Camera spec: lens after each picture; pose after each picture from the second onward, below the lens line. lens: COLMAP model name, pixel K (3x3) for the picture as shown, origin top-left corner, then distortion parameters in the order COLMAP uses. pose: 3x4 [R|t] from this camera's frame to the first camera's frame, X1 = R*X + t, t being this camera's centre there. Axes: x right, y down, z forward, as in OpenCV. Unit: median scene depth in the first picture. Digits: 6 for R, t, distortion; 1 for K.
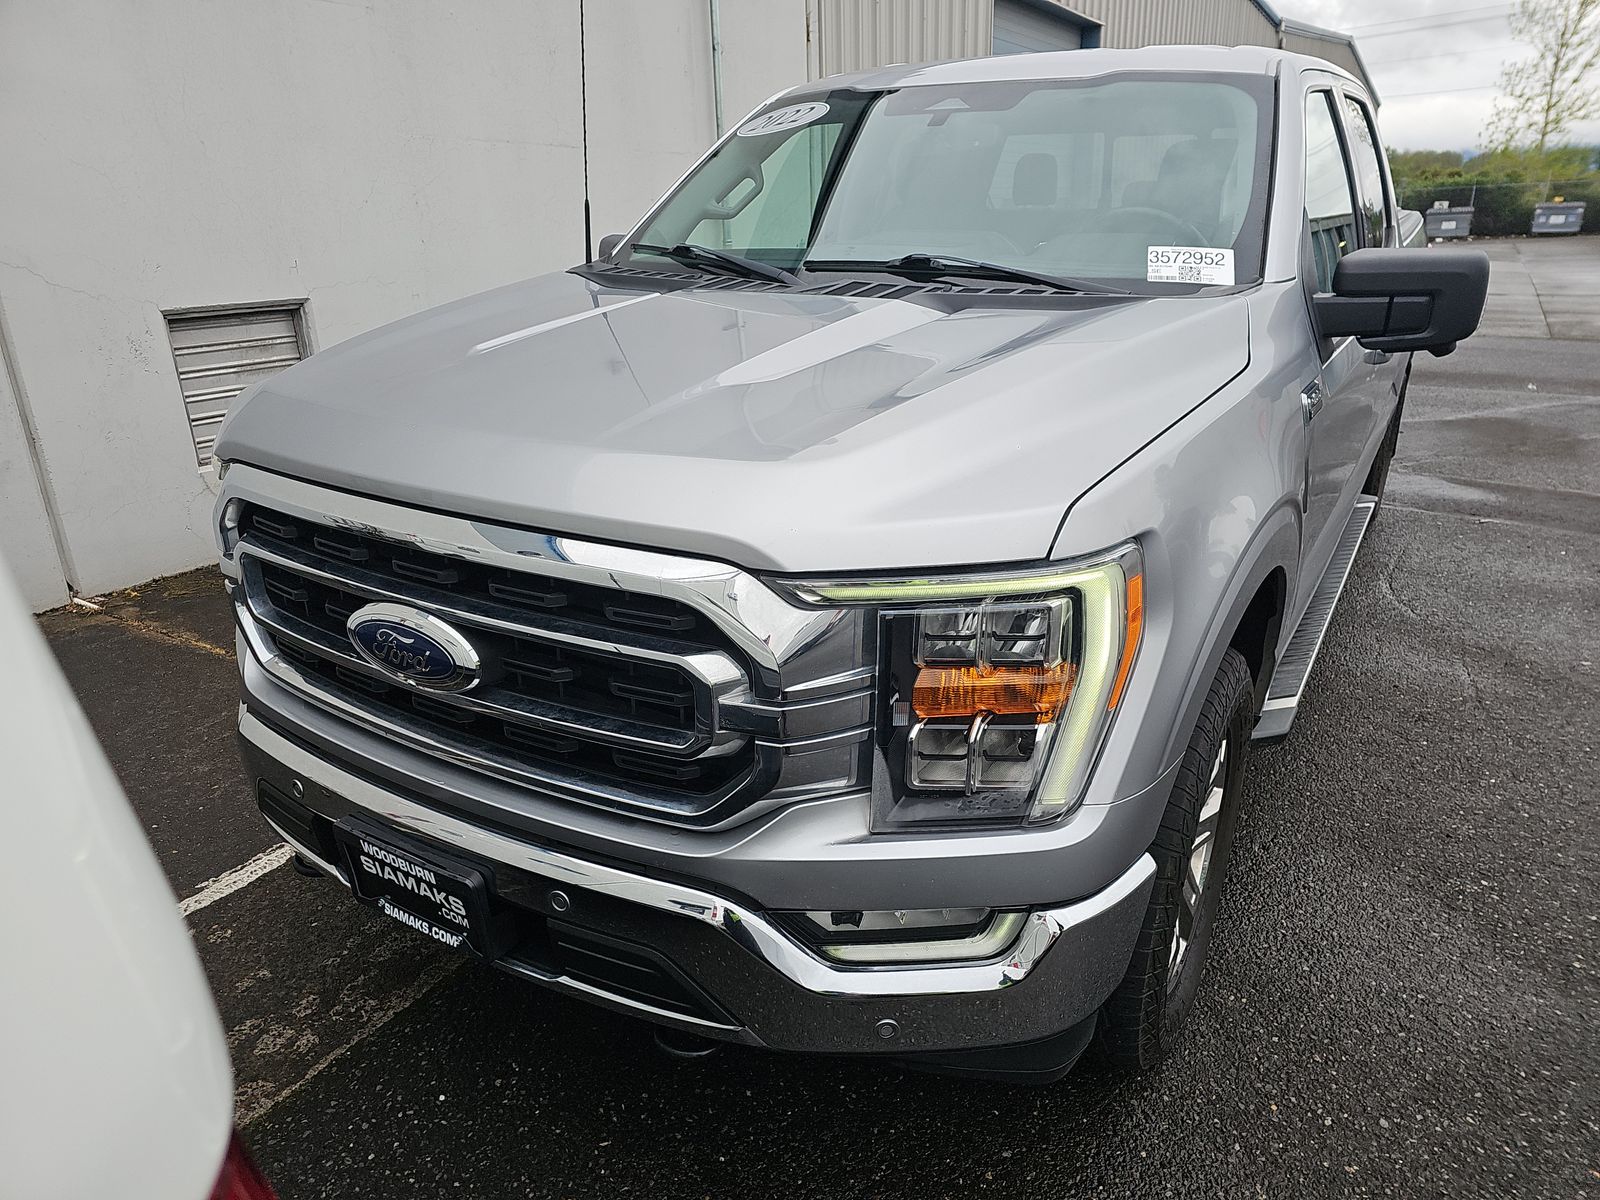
lens RADIAL K [[1087.3, 0, 800.0], [0, 1087.3, 600.0], [0, 0, 1]] dist [0.010565, -0.002207]
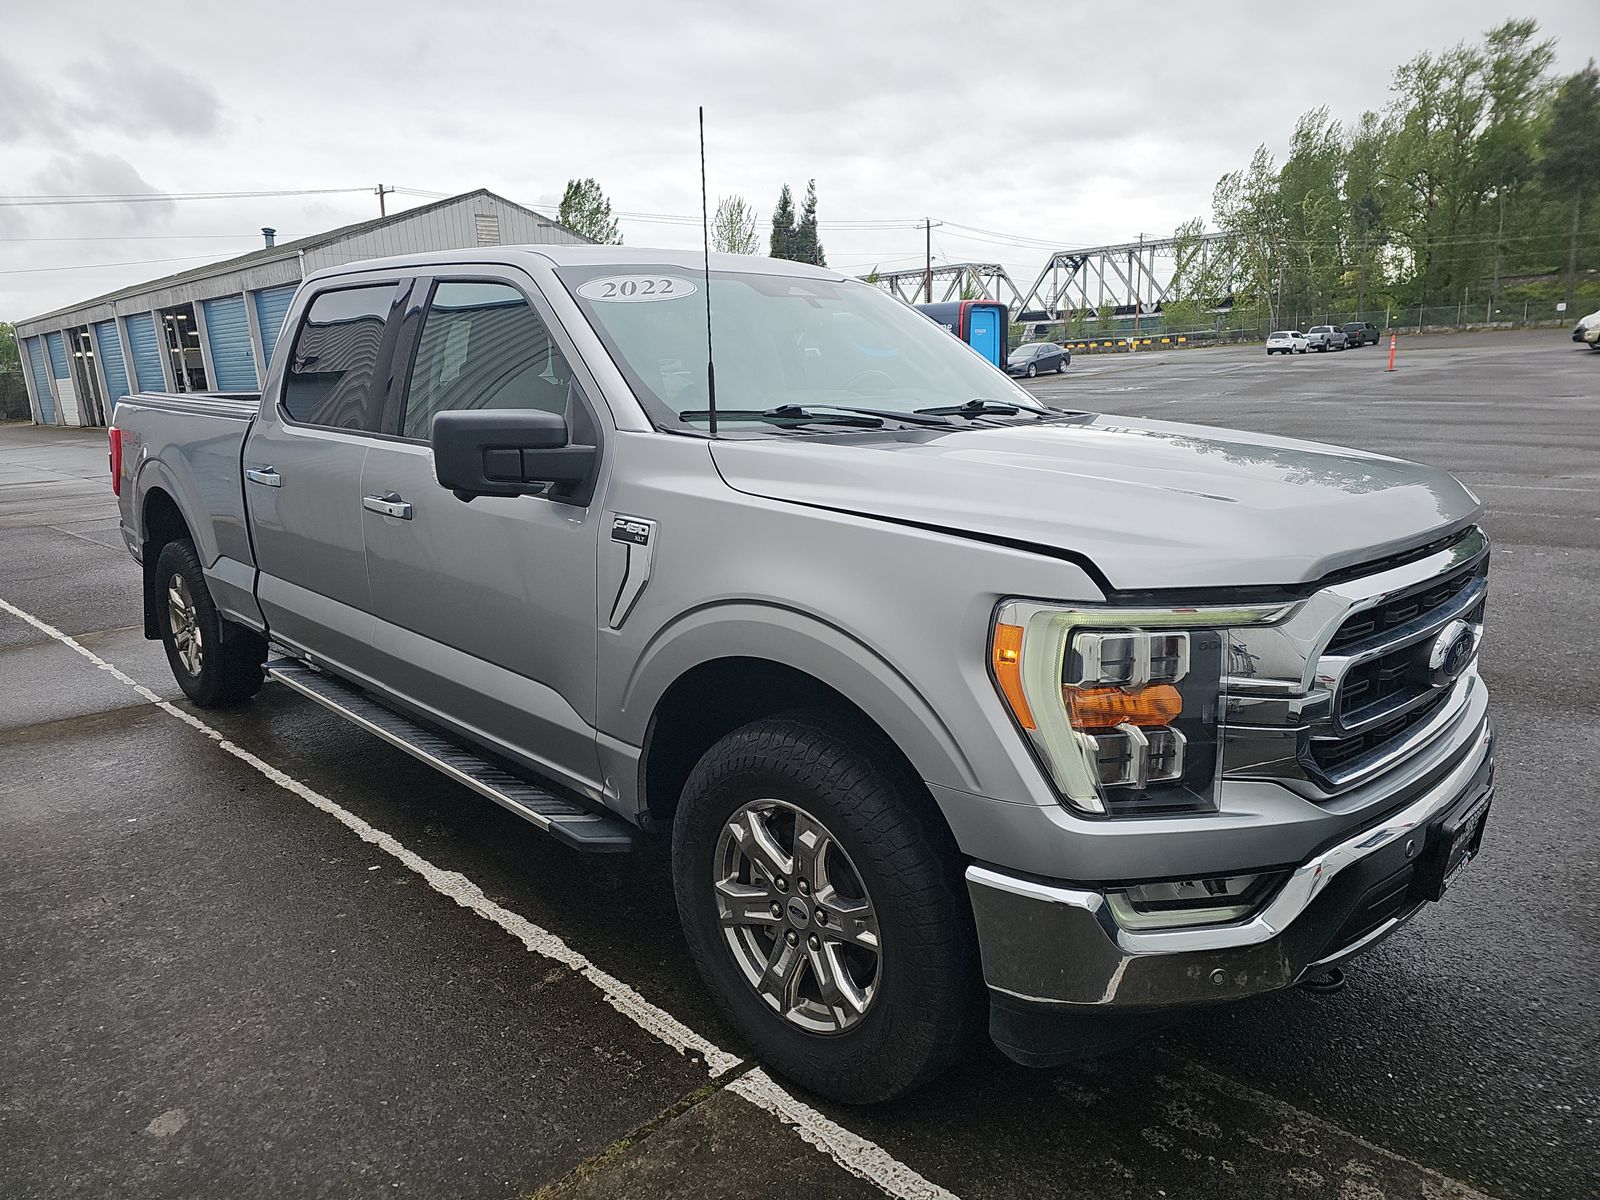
lens RADIAL K [[1064.4, 0, 800.0], [0, 1064.4, 600.0], [0, 0, 1]] dist [0.063817, -0.055779]
pose [[0.200749, -0.188532, 0.961330, -1.354187], [0.340516, 0.933547, 0.111975, -0.333827], [-0.918558, 0.304869, 0.251607, 1.040370]]
